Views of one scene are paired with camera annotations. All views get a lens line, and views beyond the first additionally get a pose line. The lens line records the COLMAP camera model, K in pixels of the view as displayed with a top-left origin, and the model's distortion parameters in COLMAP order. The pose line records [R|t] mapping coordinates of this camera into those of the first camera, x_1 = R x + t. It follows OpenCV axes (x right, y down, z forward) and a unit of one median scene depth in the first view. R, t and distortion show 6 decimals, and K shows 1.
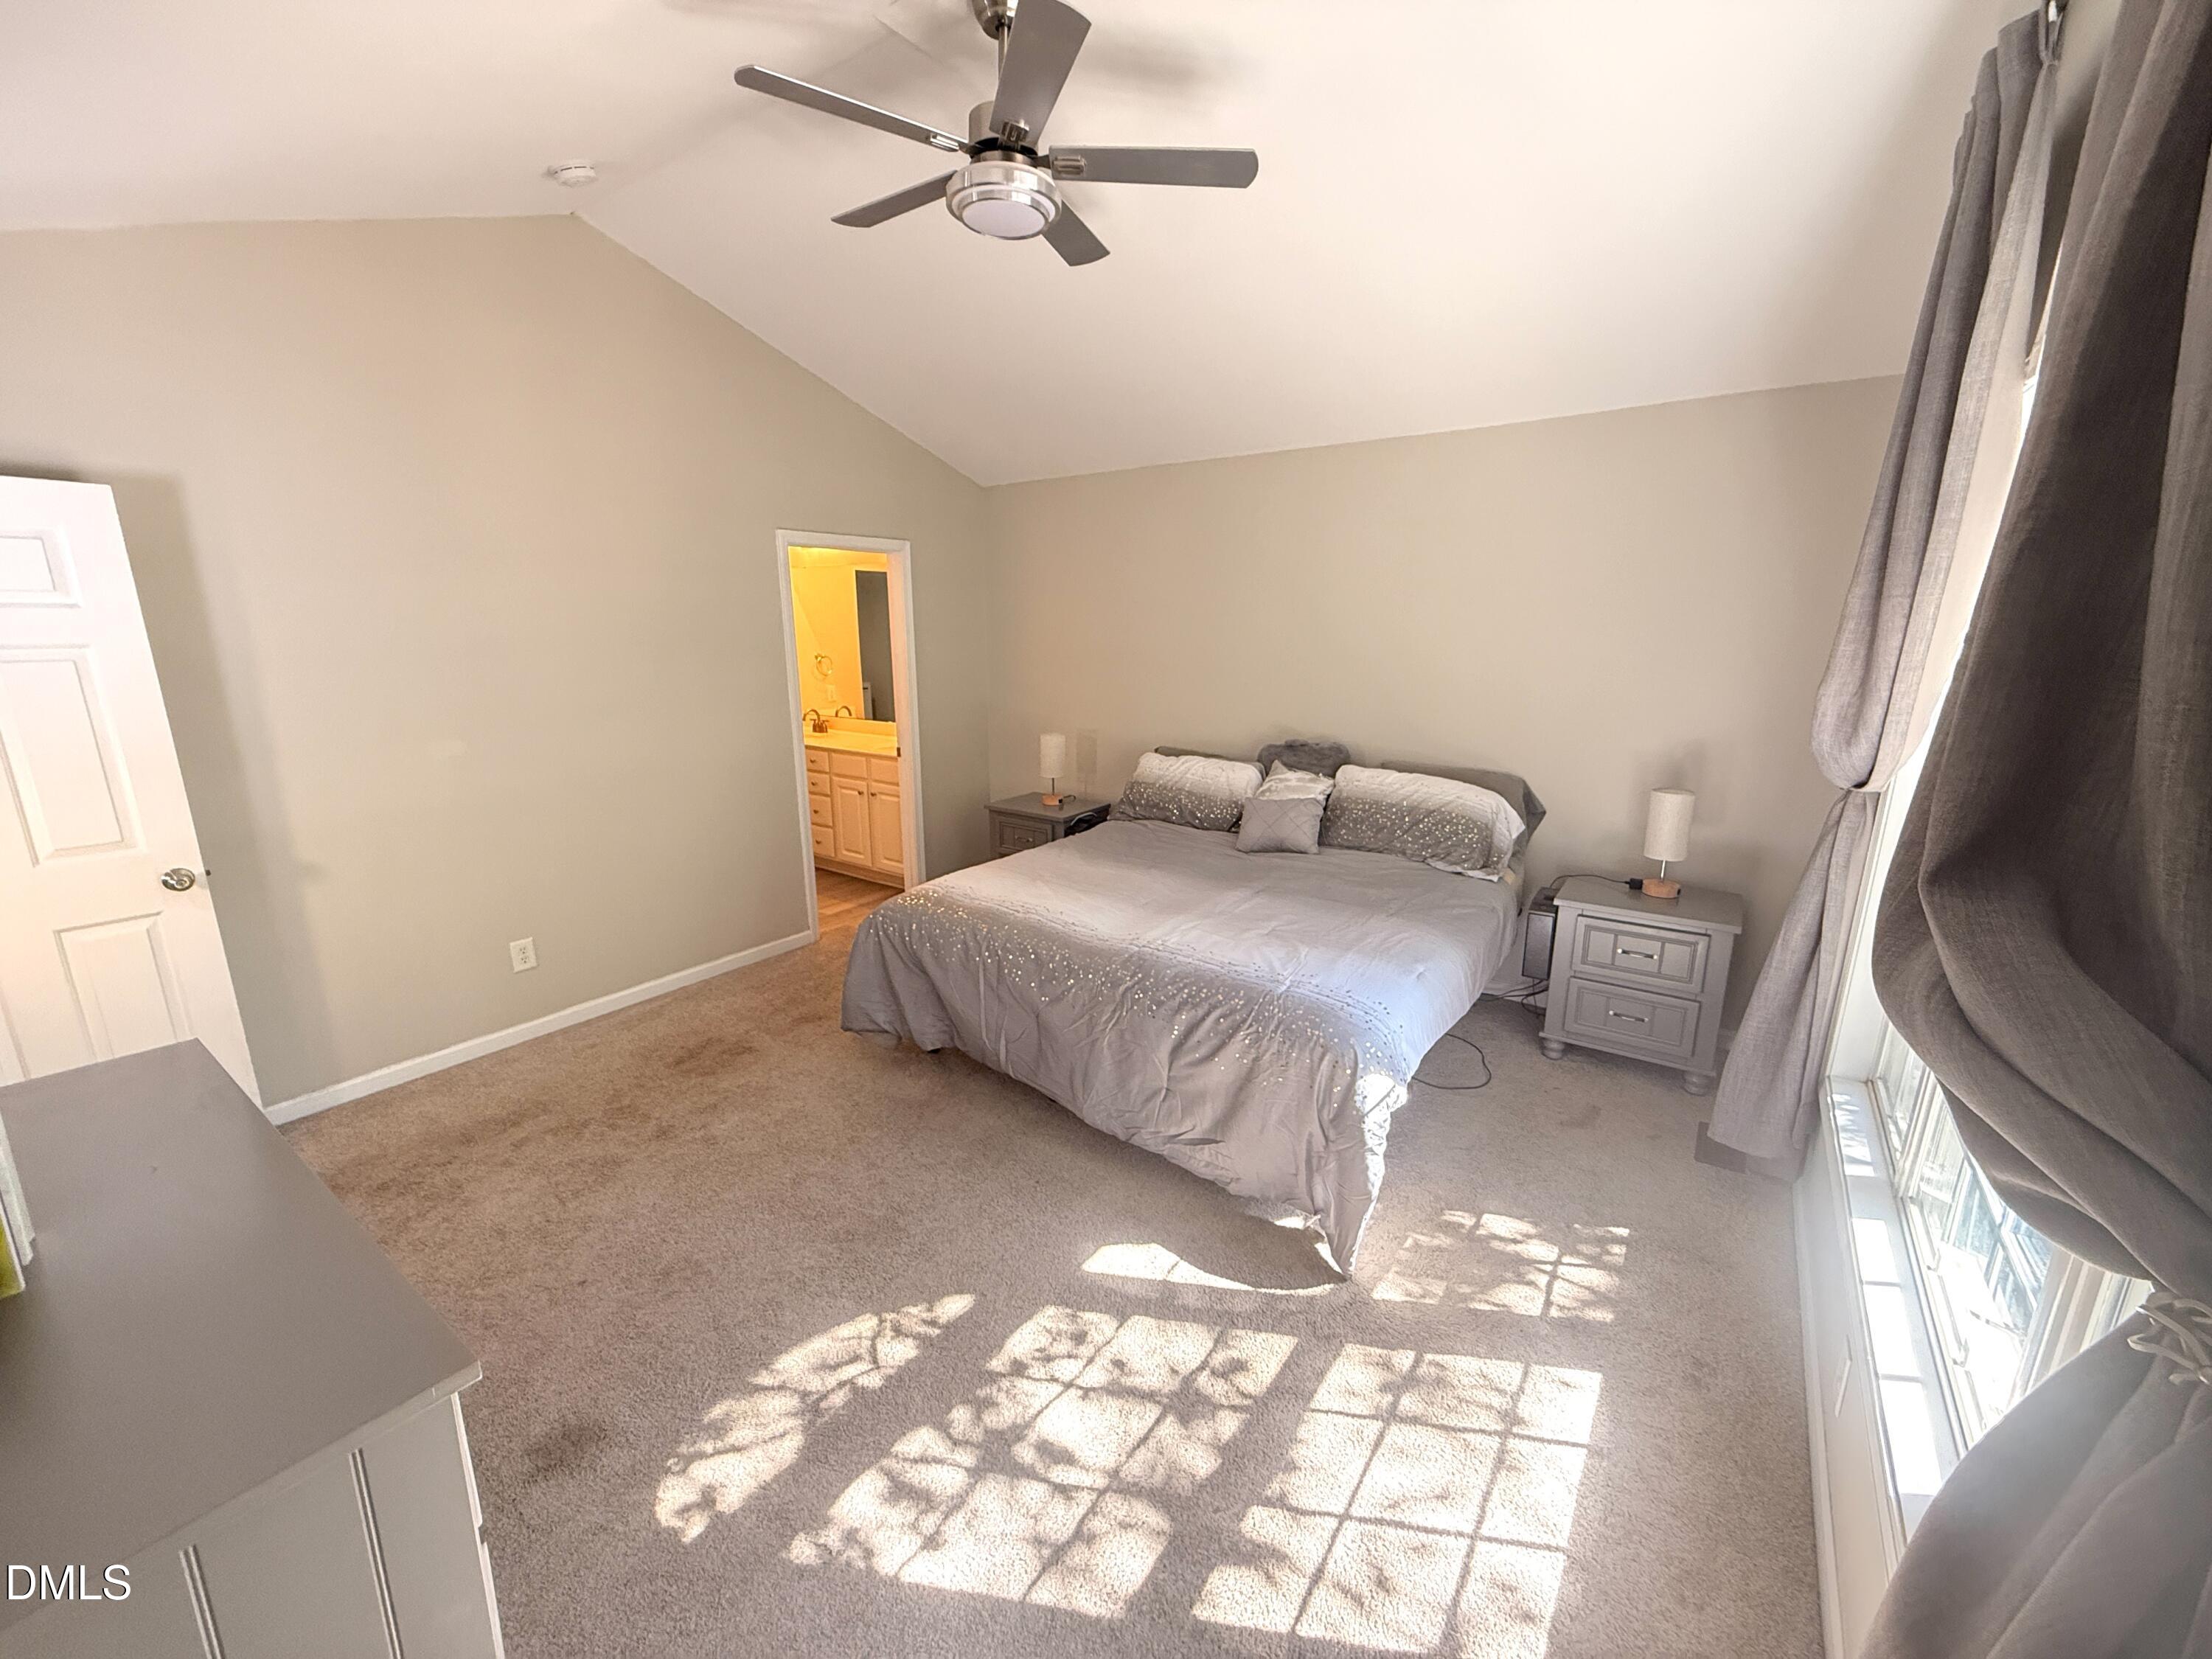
lens RADIAL K [[877.2, 0, 1100.9], [0, 877.2, 826.6], [0, 0, 1]] dist [-0.002149, 0.000682]
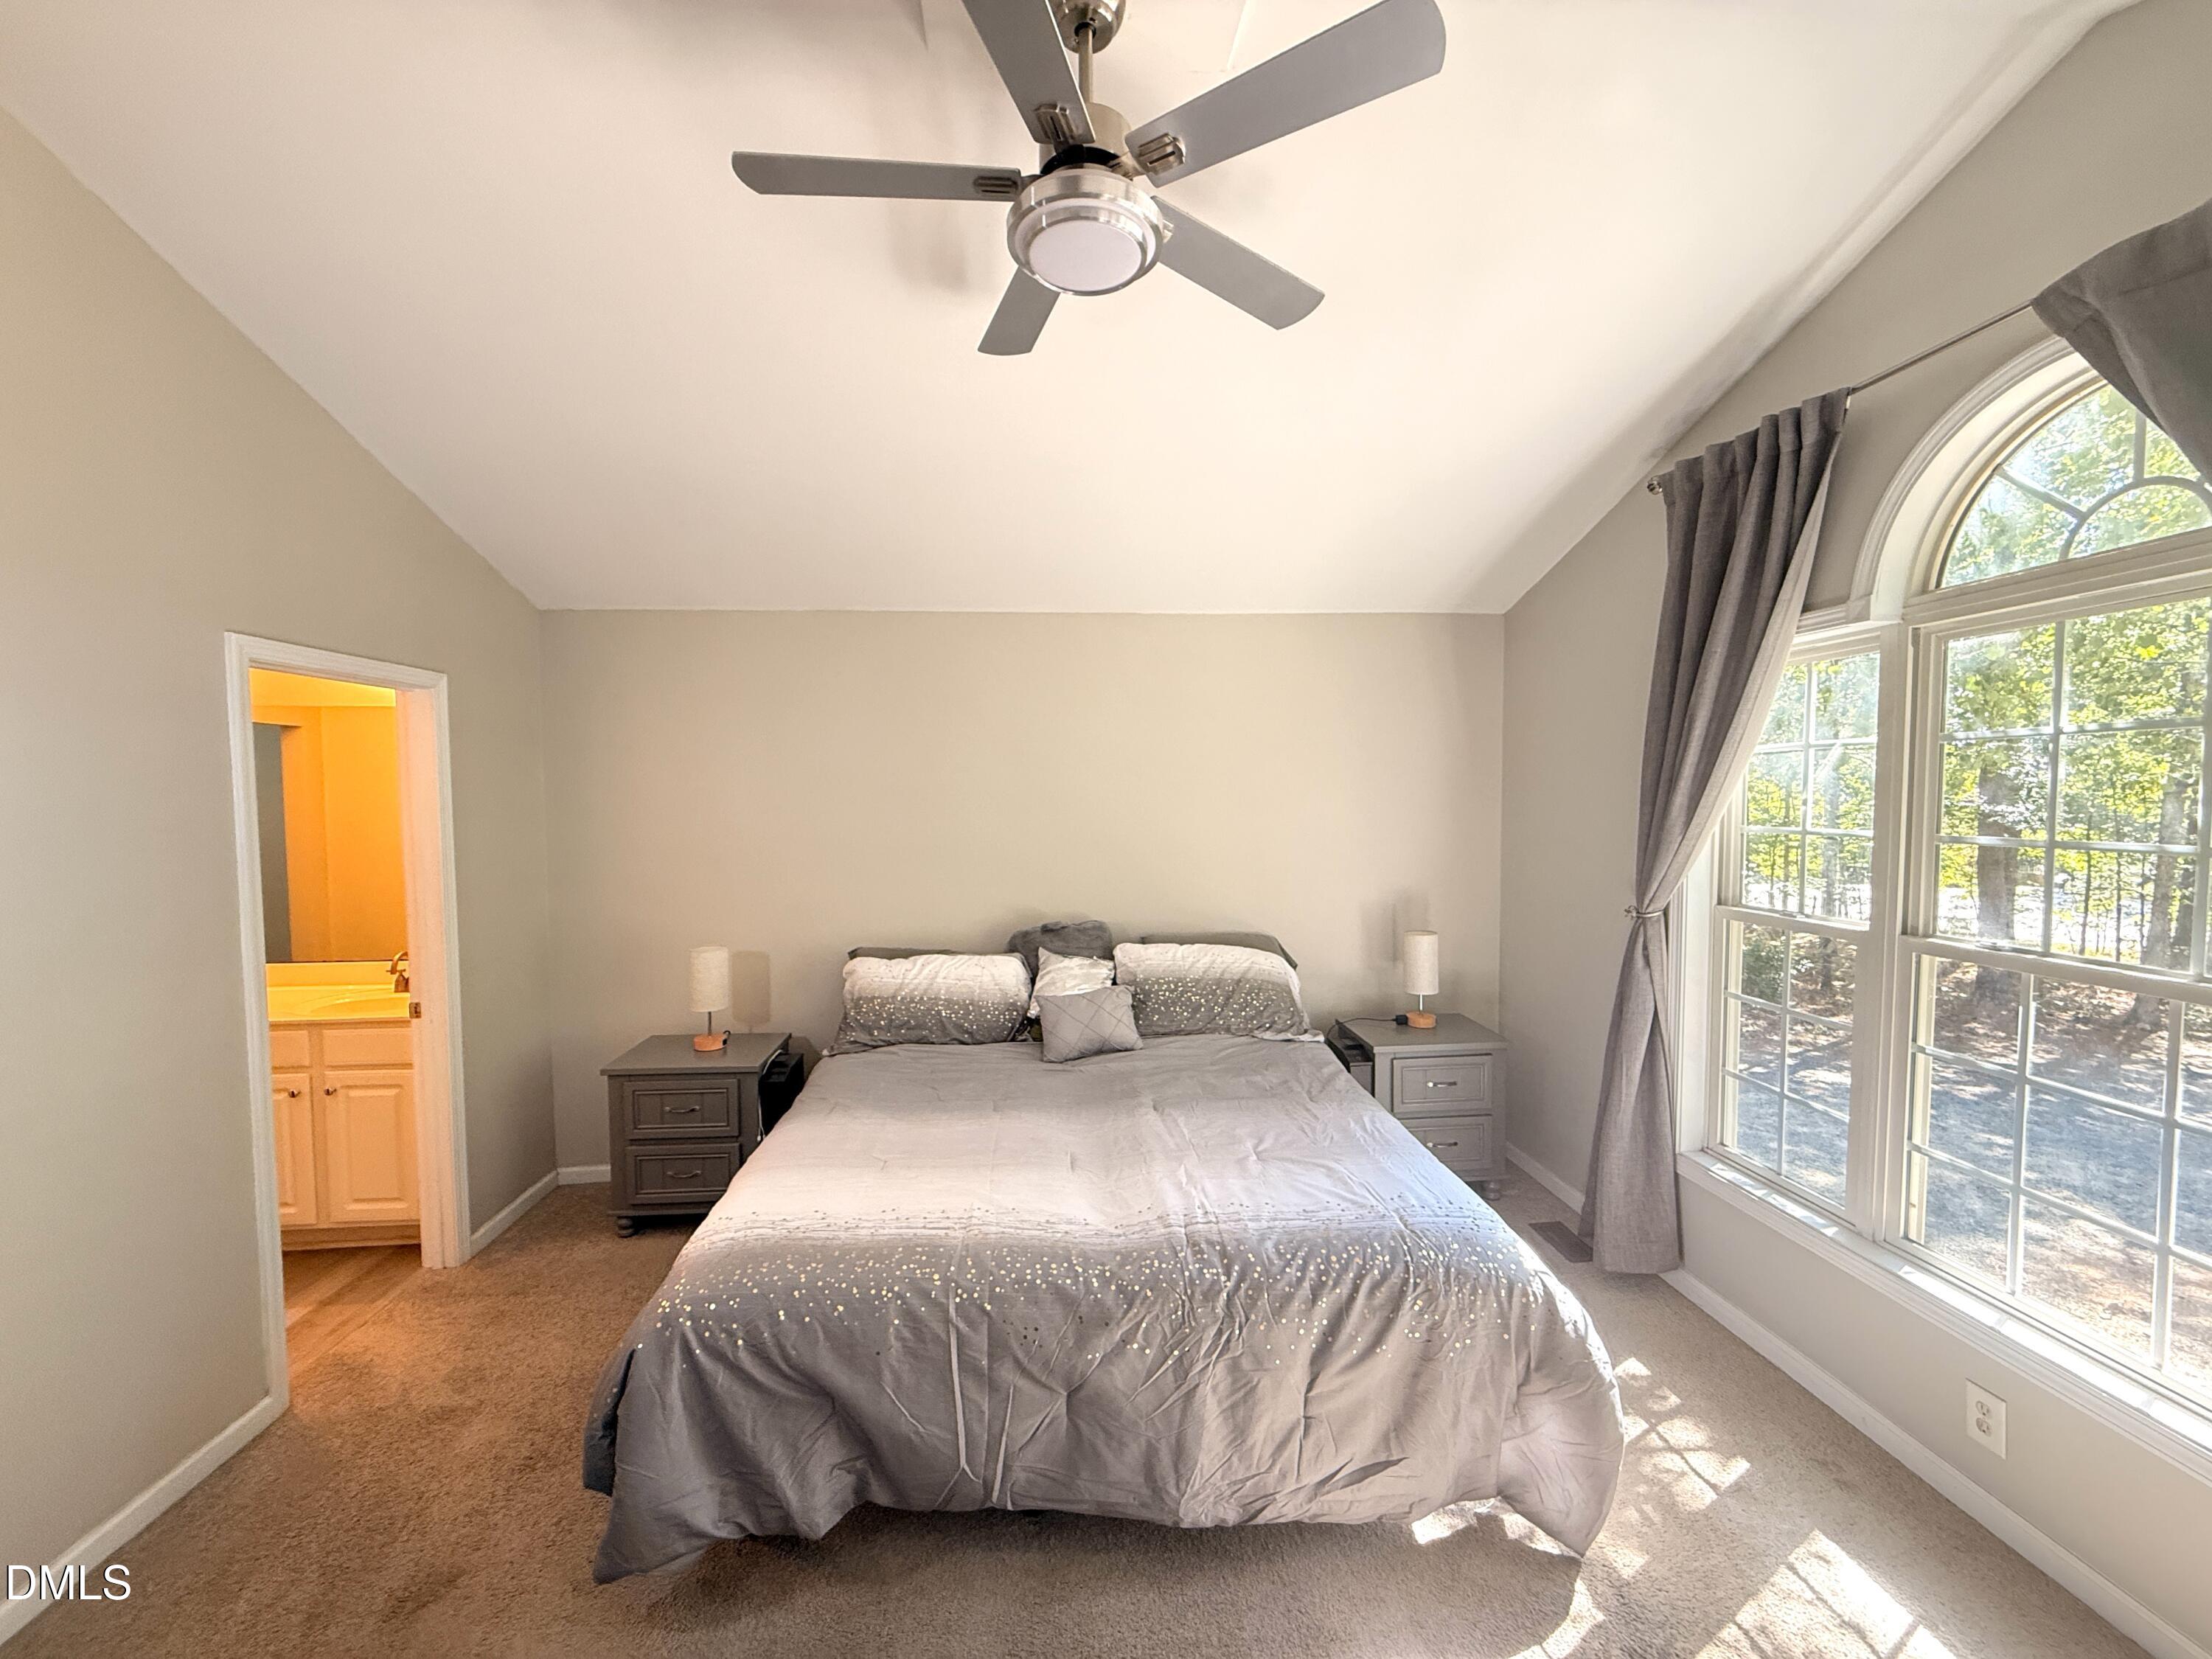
lens RADIAL K [[877.2, 0, 1101.8], [0, 877.2, 829.6], [0, 0, 1]] dist [-0.002149, 0.000682]
pose [[0.764083, -0.035227, 0.644155, -0.400231], [0.155478, 0.979131, -0.130878, -0.086672], [-0.626102, 0.200154, 0.753615, 0.366013]]
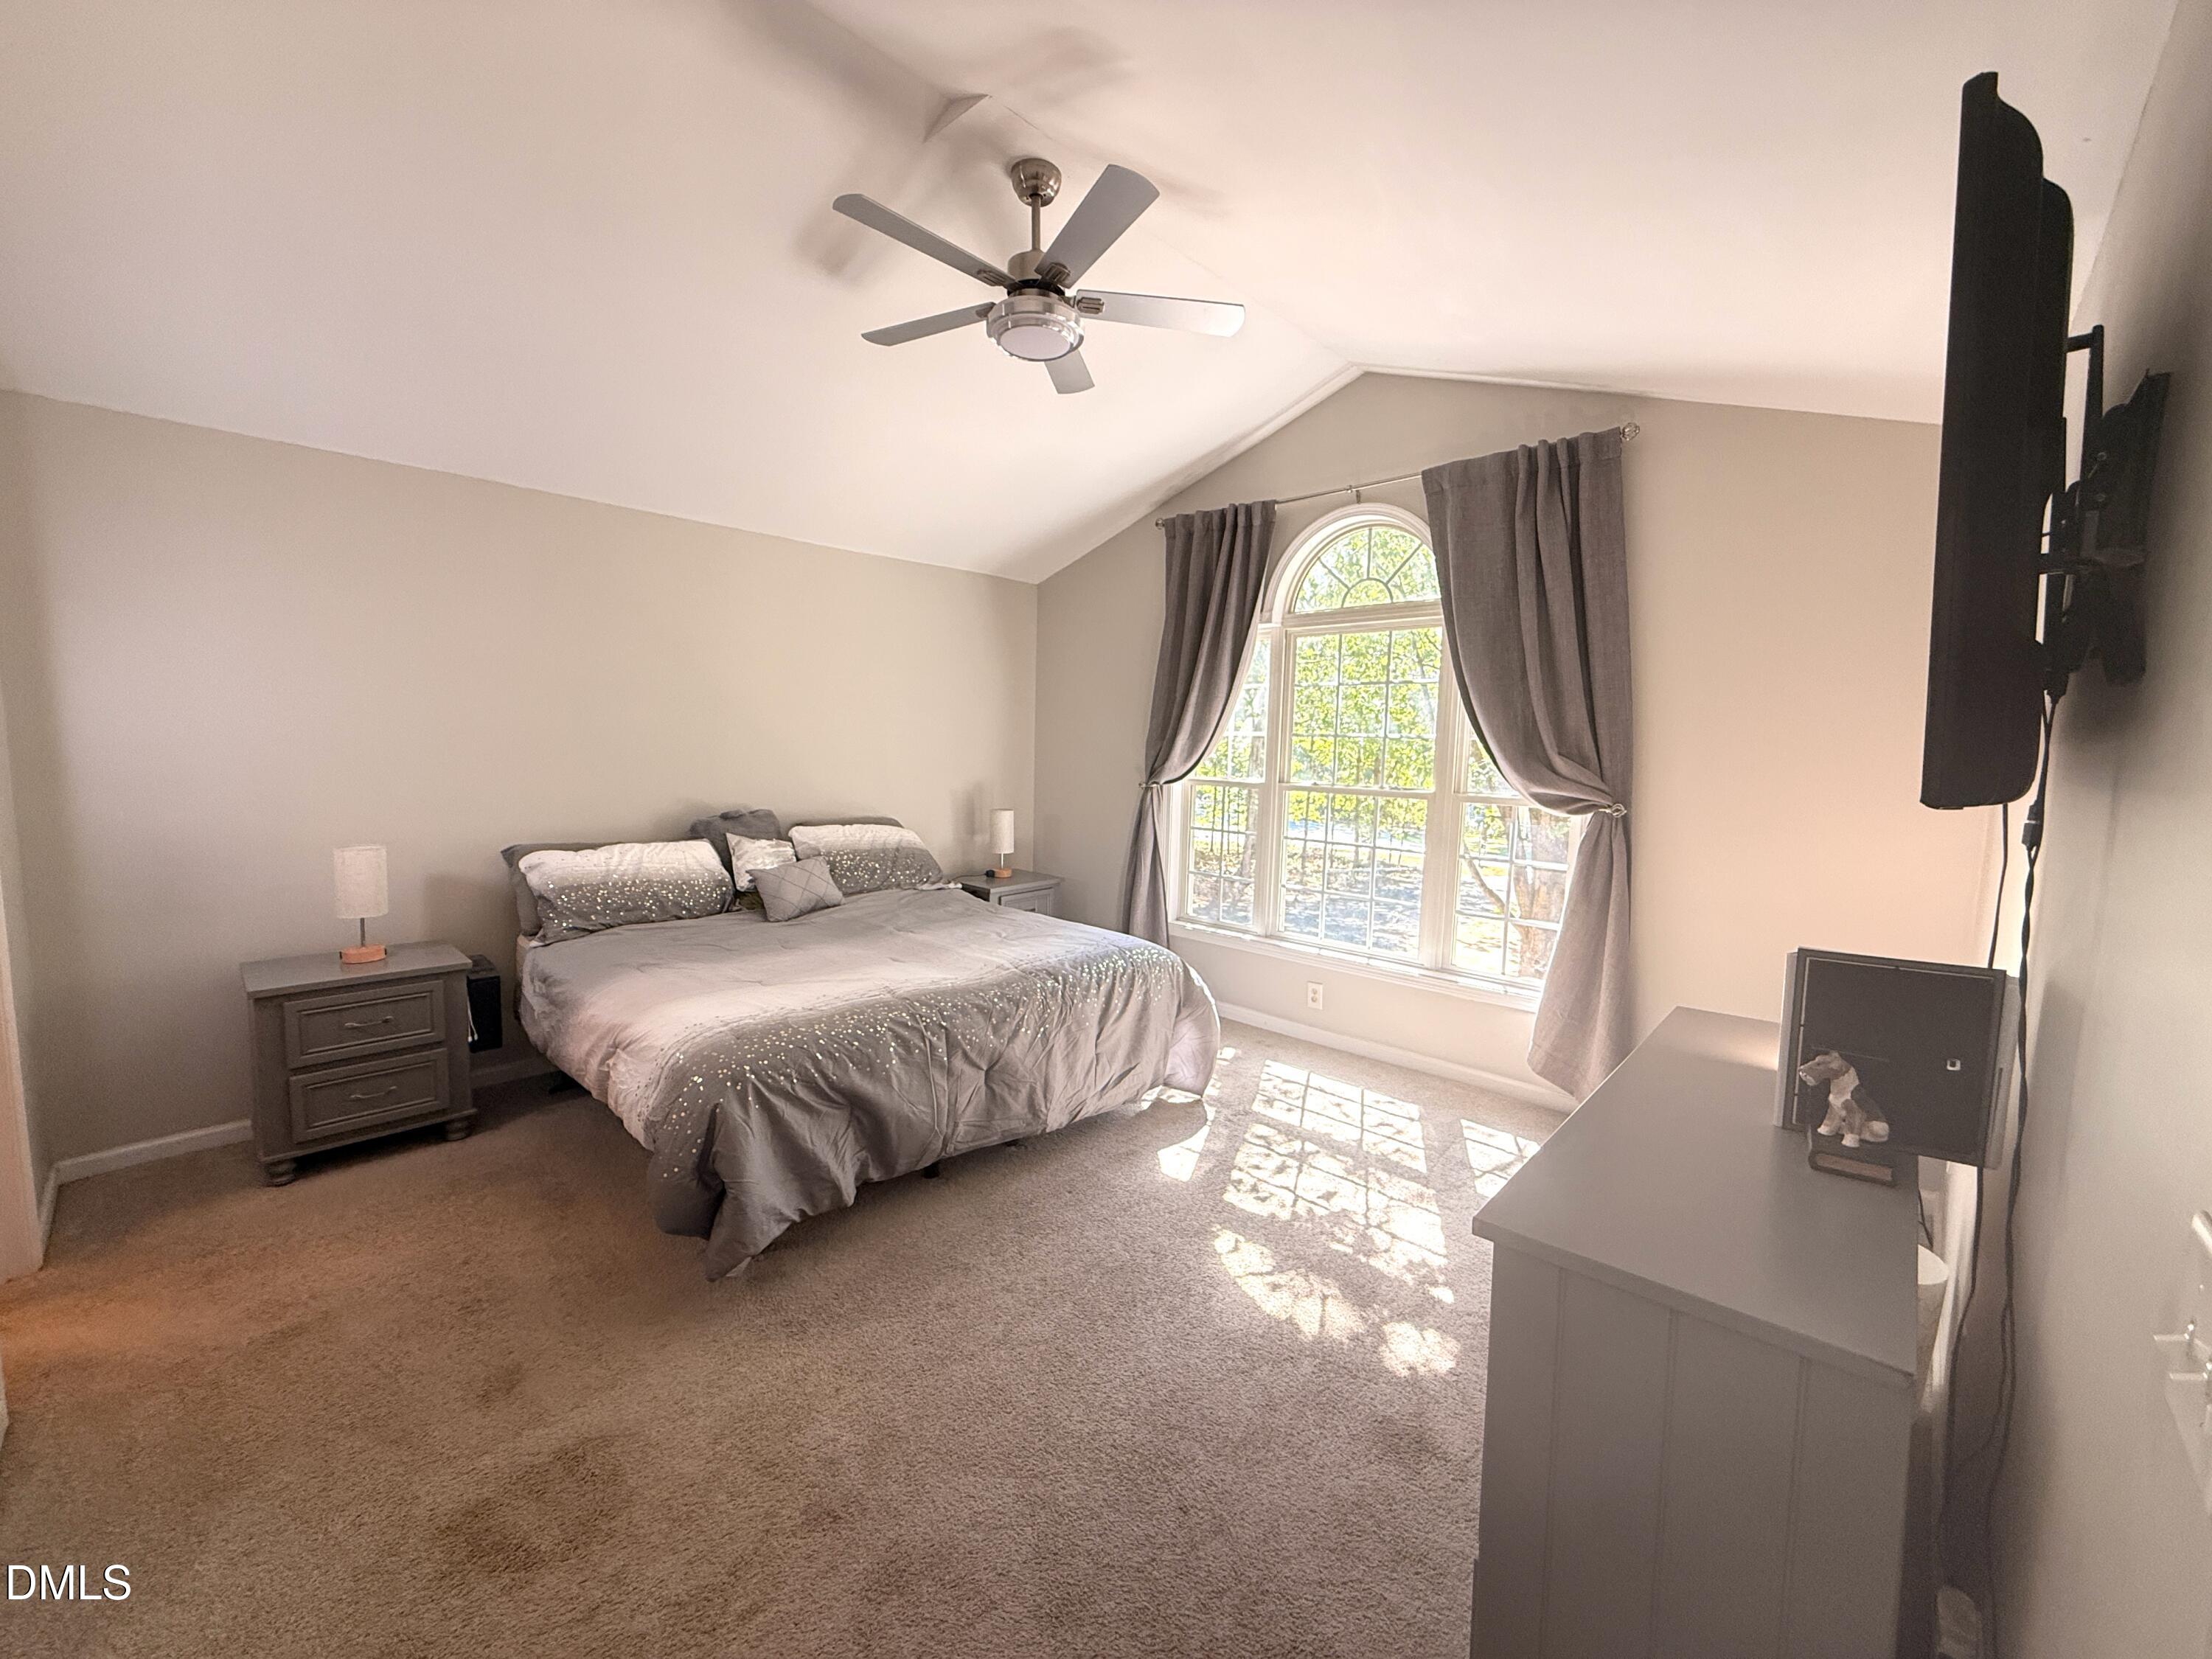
lens RADIAL K [[877.2, 0, 1100.4], [0, 877.2, 826.1], [0, 0, 1]] dist [-0.002149, 0.000682]
pose [[0.132946, -0.097653, 0.986301, -0.898304], [0.203780, 0.976567, 0.069221, -0.085219], [-0.969948, 0.191786, 0.149731, 0.589349]]
